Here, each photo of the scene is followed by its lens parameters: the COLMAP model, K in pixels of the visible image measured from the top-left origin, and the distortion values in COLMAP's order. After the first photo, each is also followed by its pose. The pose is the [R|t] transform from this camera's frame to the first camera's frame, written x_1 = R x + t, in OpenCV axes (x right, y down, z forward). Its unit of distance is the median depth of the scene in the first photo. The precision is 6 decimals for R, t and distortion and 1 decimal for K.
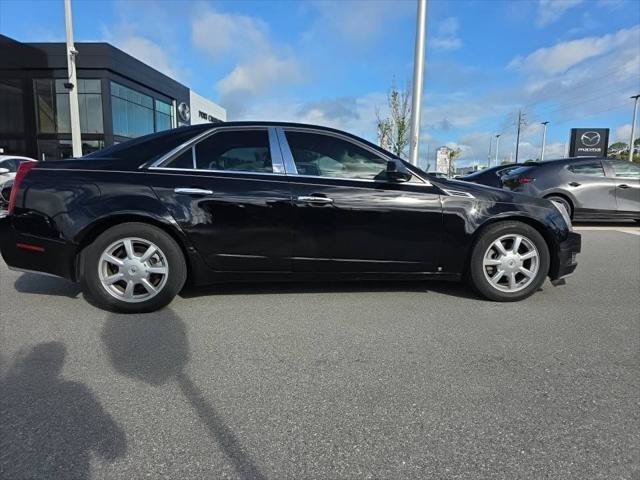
lens RADIAL K [[430.5, 0, 327.7], [0, 430.5, 242.5], [0, 0, 1]] dist [0.045741, -0.047108]
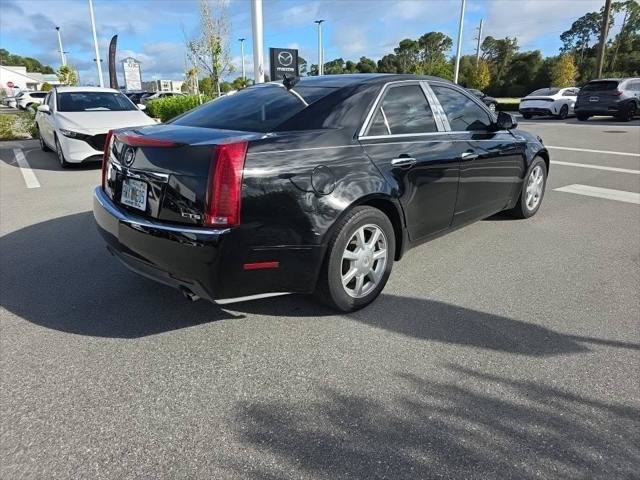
lens RADIAL K [[430.5, 0, 327.7], [0, 430.5, 242.5], [0, 0, 1]] dist [0.045741, -0.047108]
pose [[0.774434, -0.215170, 0.594940, -0.896181], [0.103212, 0.970758, 0.216740, -0.147975], [-0.624179, -0.106446, 0.773996, 0.345447]]
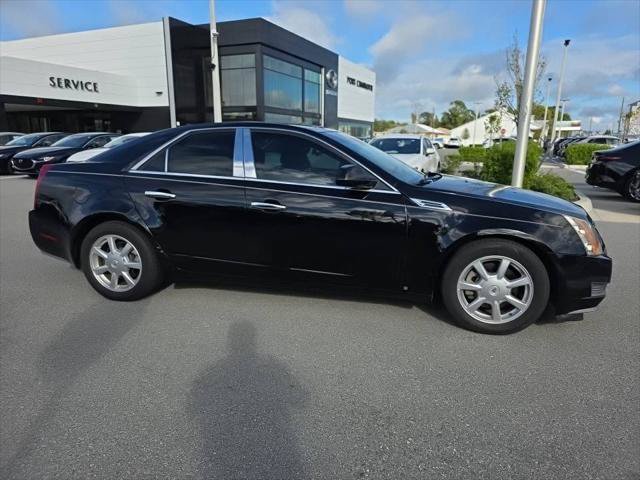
lens RADIAL K [[430.5, 0, 327.7], [0, 430.5, 242.5], [0, 0, 1]] dist [0.045741, -0.047108]
pose [[0.938487, 0.070915, -0.337955, 0.396480], [-0.042549, 0.994976, 0.090624, -0.103129], [0.342684, -0.070670, 0.936789, 0.122438]]
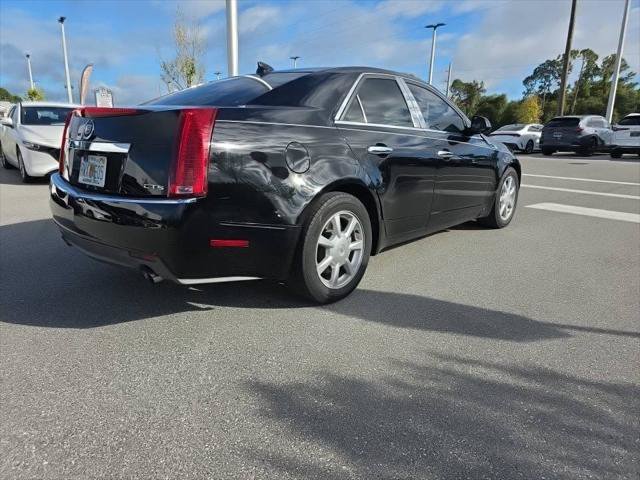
lens RADIAL K [[430.4, 0, 328.2], [0, 430.4, 254.4], [0, 0, 1]] dist [0.045559, -0.048518]
pose [[0.737390, -0.177908, 0.651617, -0.890834], [0.086064, 0.981574, 0.170601, -0.063082], [-0.669962, -0.069719, 0.739114, 0.365405]]
